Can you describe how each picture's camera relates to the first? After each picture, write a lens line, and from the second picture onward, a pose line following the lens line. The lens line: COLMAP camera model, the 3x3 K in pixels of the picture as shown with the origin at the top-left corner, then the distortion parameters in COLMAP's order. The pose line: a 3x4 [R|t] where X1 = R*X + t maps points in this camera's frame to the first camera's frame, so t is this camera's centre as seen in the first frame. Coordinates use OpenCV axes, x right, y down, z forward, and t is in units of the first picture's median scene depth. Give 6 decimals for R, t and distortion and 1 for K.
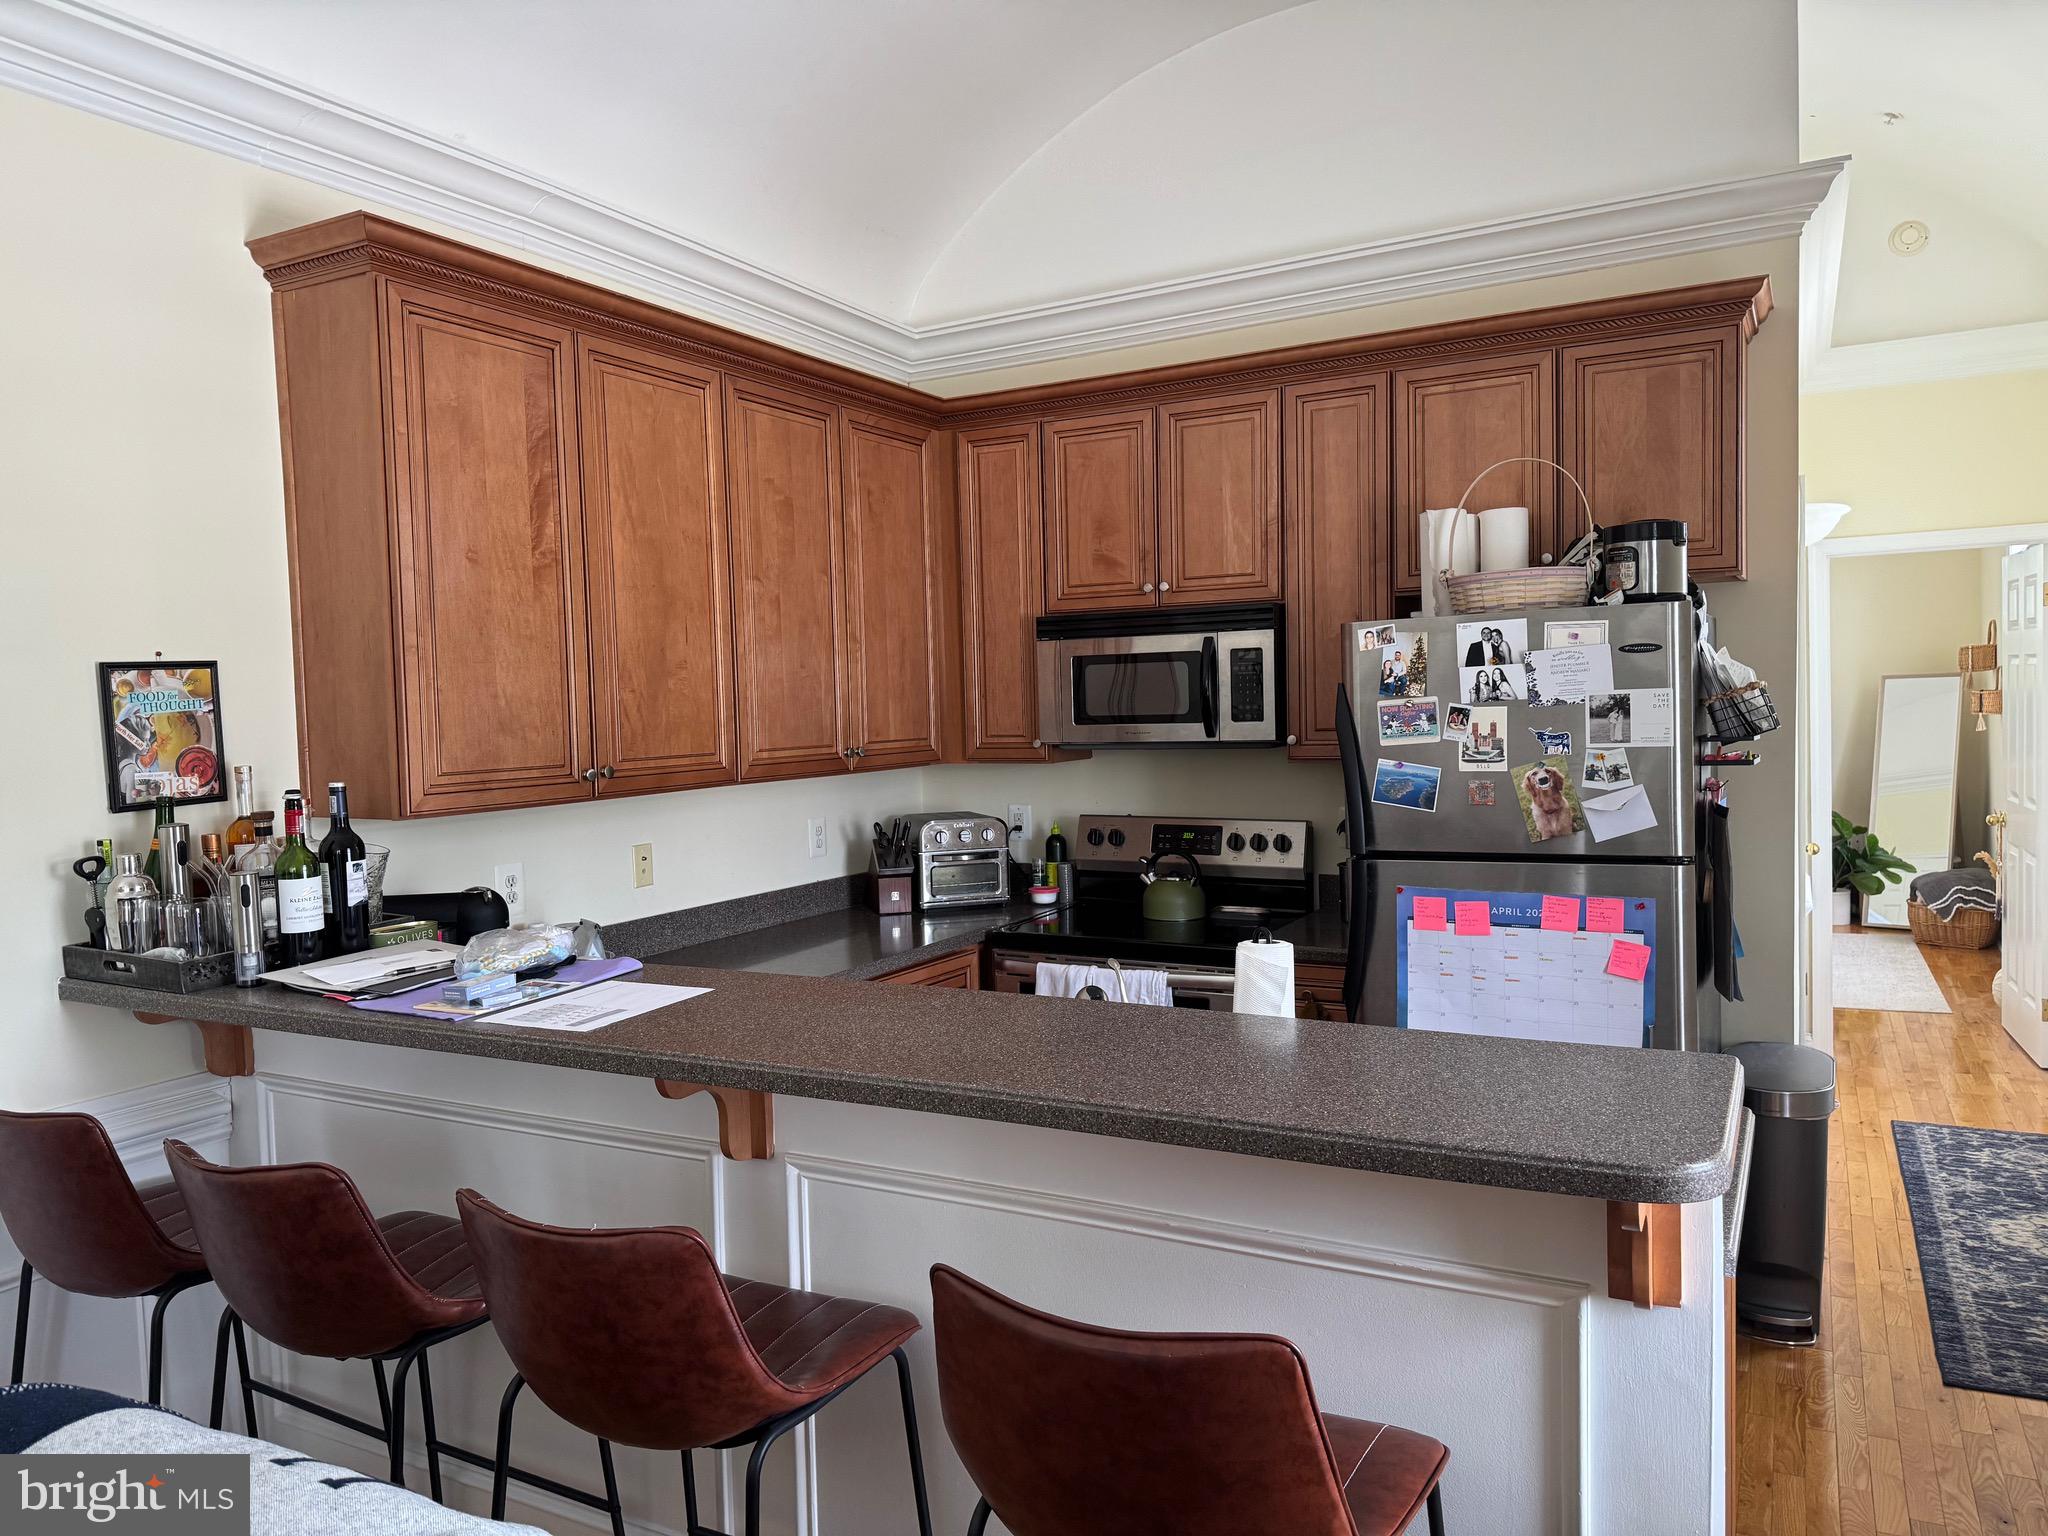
lens RADIAL K [[1422.0, 0, 1024.0], [0, 1422.0, 768.0], [0, 0, 1]] dist [0.105955, -0.144866]
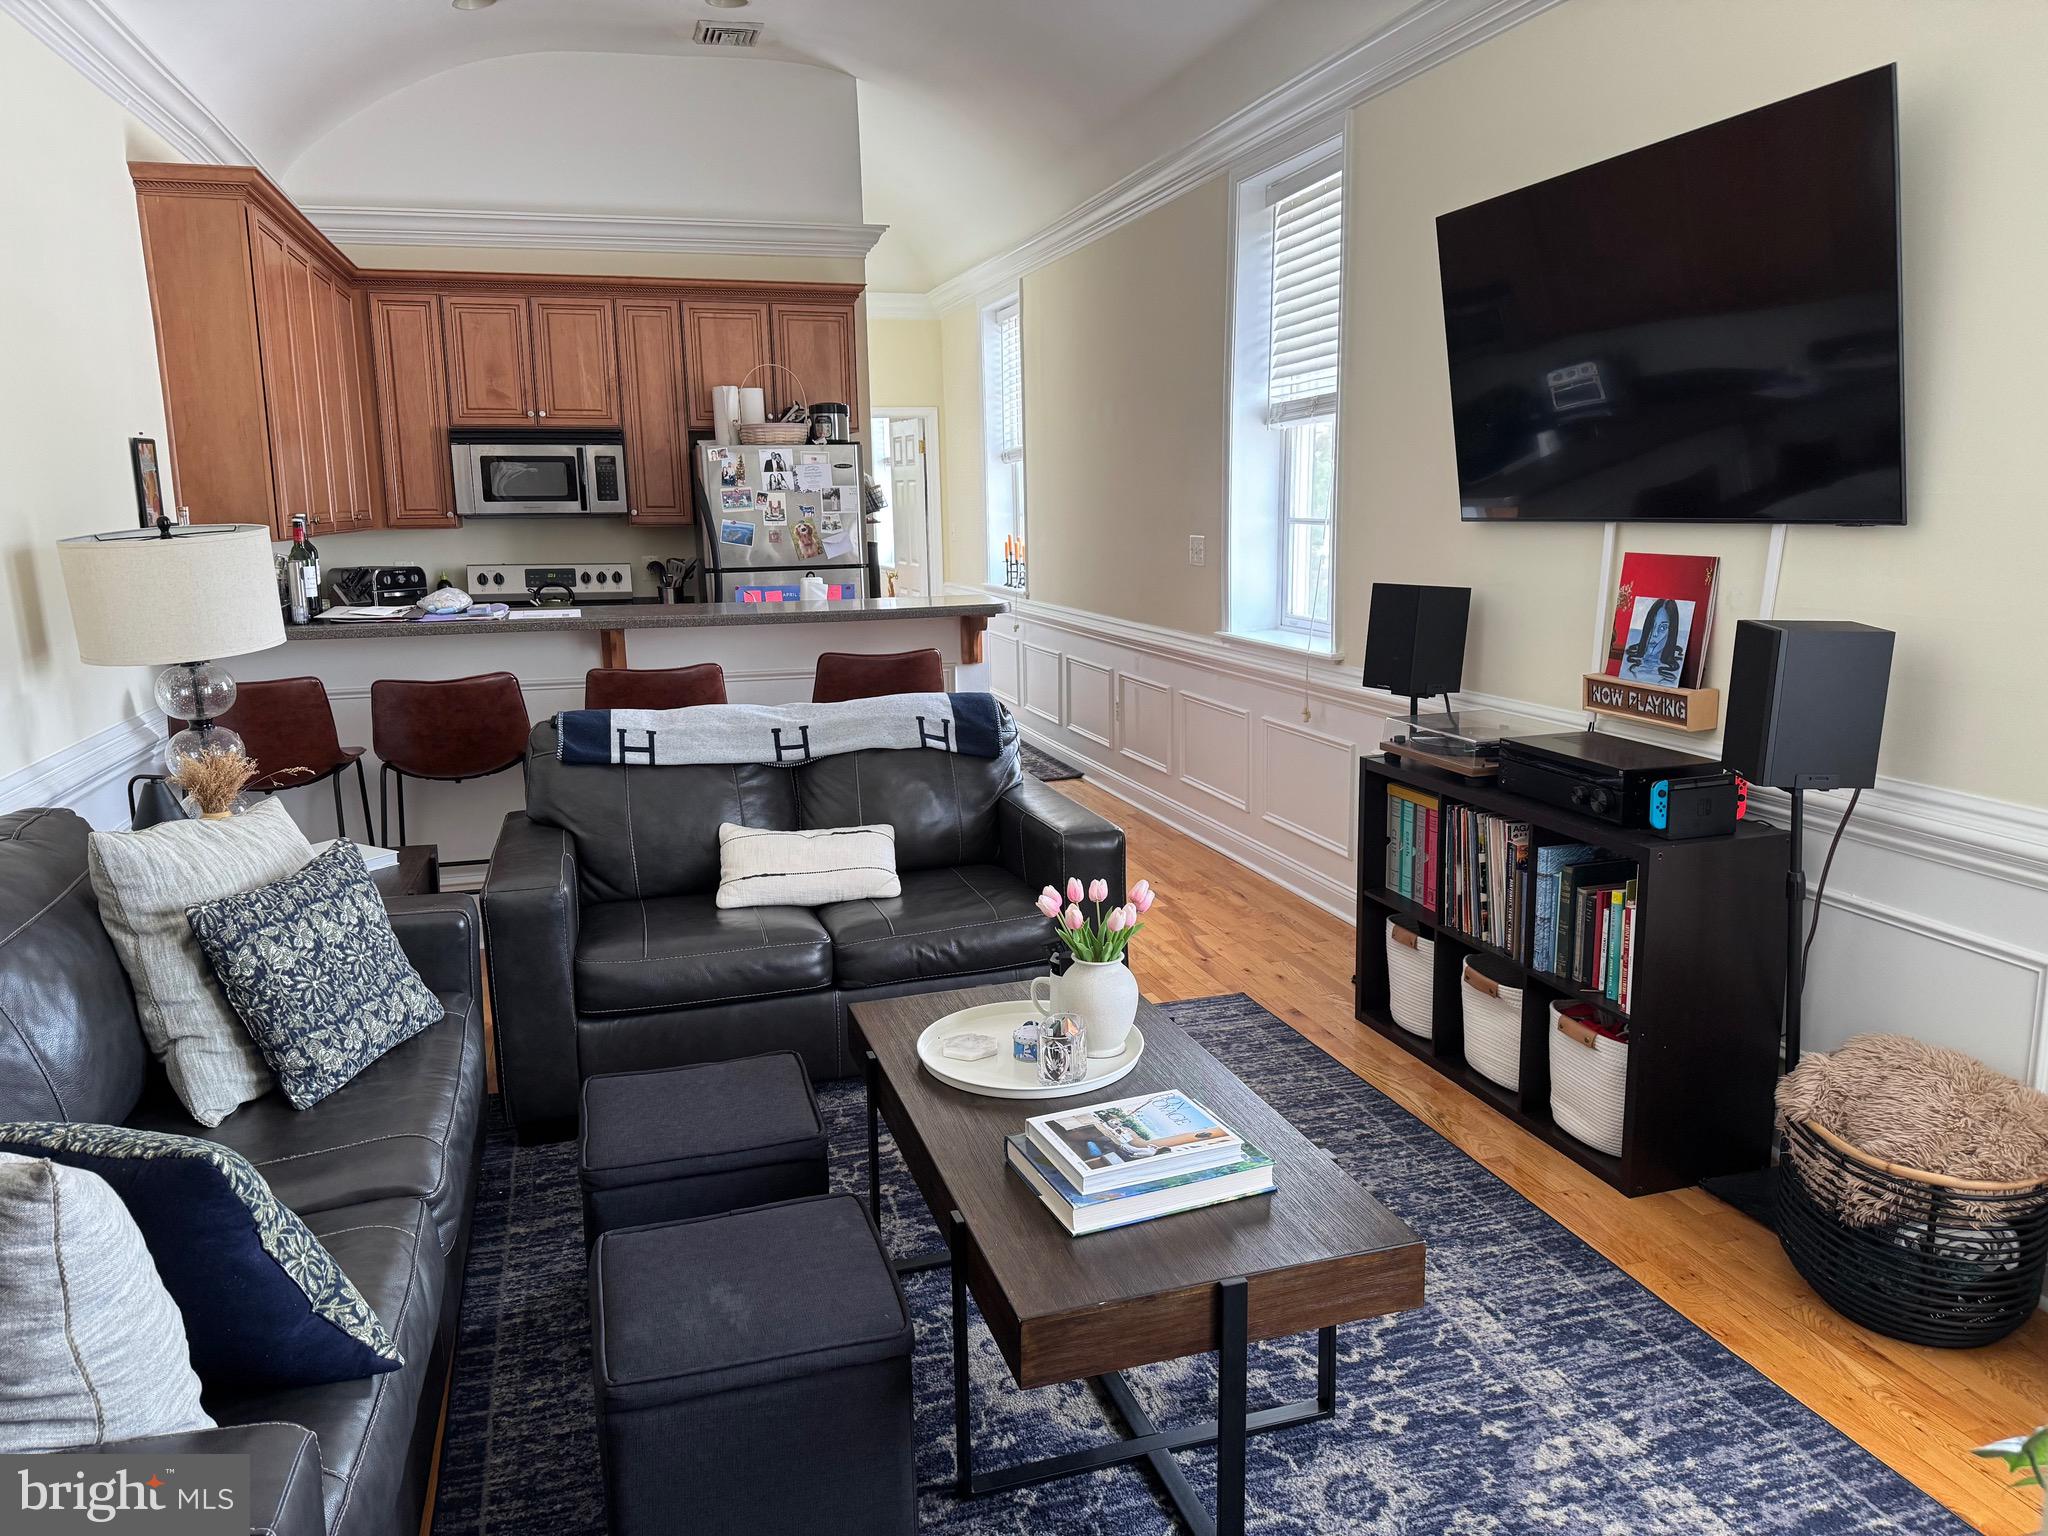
lens RADIAL K [[1444.4, 0, 1061.6], [0, 1444.4, 765.0], [0, 0, 1]] dist [0.118255, -0.155396]
pose [[0.690734, -0.112419, 0.714317, -0.804355], [0.030507, 0.991492, 0.126541, 0.080241], [-0.722466, -0.065615, 0.688286, -0.644281]]
